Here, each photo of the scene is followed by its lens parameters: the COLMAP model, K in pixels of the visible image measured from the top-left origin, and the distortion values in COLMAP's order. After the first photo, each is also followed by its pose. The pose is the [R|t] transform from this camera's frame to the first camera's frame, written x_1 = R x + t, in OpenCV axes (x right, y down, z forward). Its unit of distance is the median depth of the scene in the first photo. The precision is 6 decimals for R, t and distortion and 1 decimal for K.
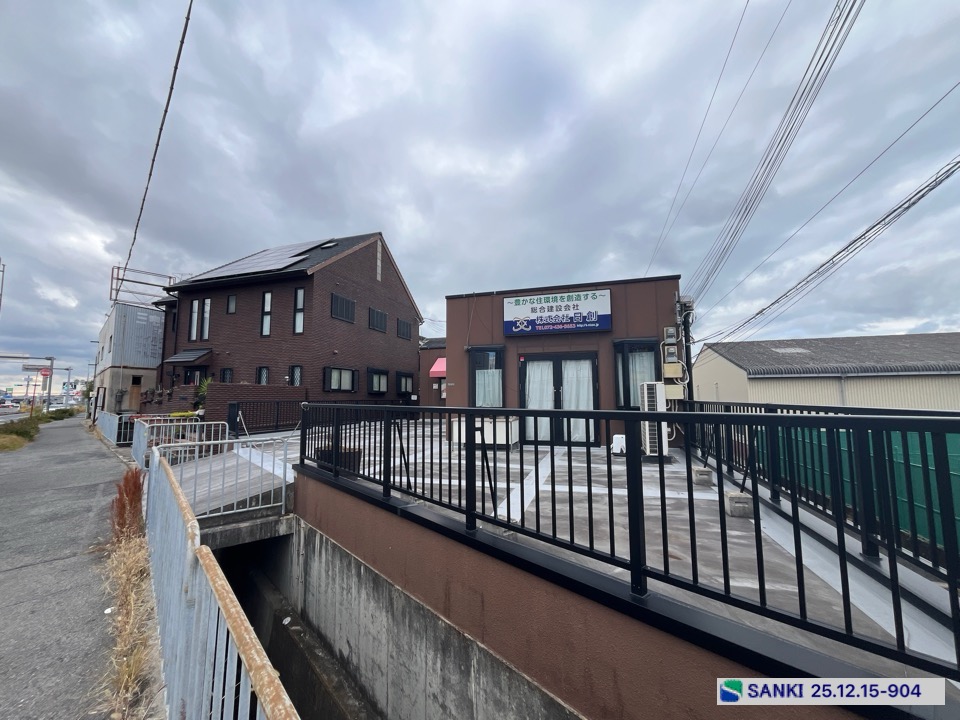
lens RADIAL K [[389.0, 0, 477.0], [0, 389.0, 361.1], [0, 0, 1]] dist [-0.002834, -0.000369]
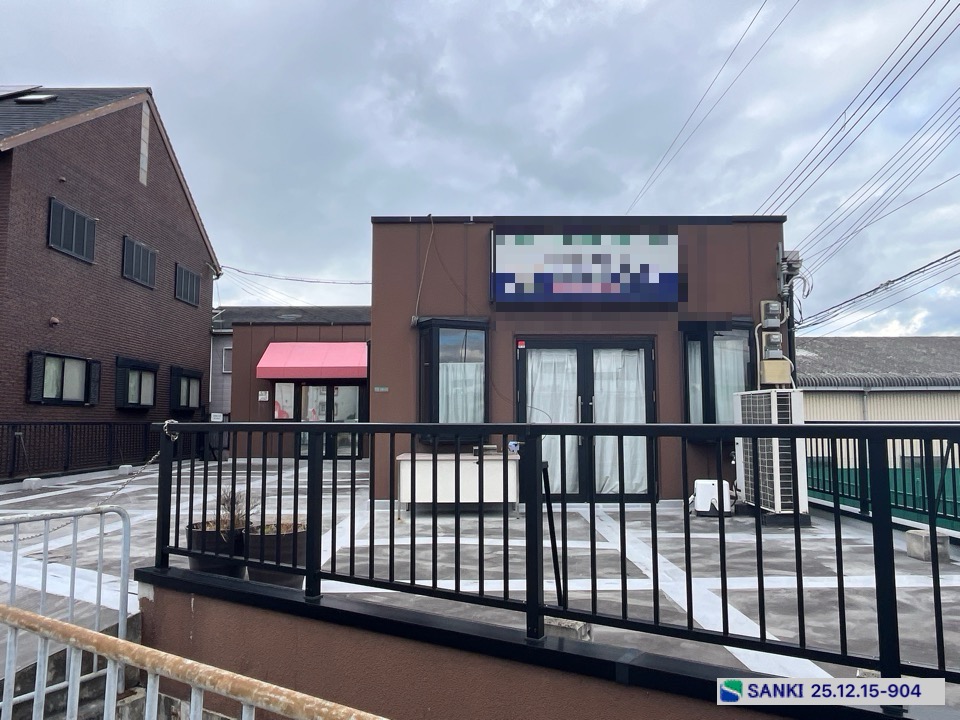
lens RADIAL K [[660.4, 0, 474.6], [0, 660.4, 361.3], [0, 0, 1]] dist [-0.004792, 0.000568]
pose [[0.953121, 0.030595, 0.301038, -0.204591], [-0.031581, 0.999500, -0.001592, 0.019399], [-0.300936, -0.007990, 0.953611, 0.128386]]
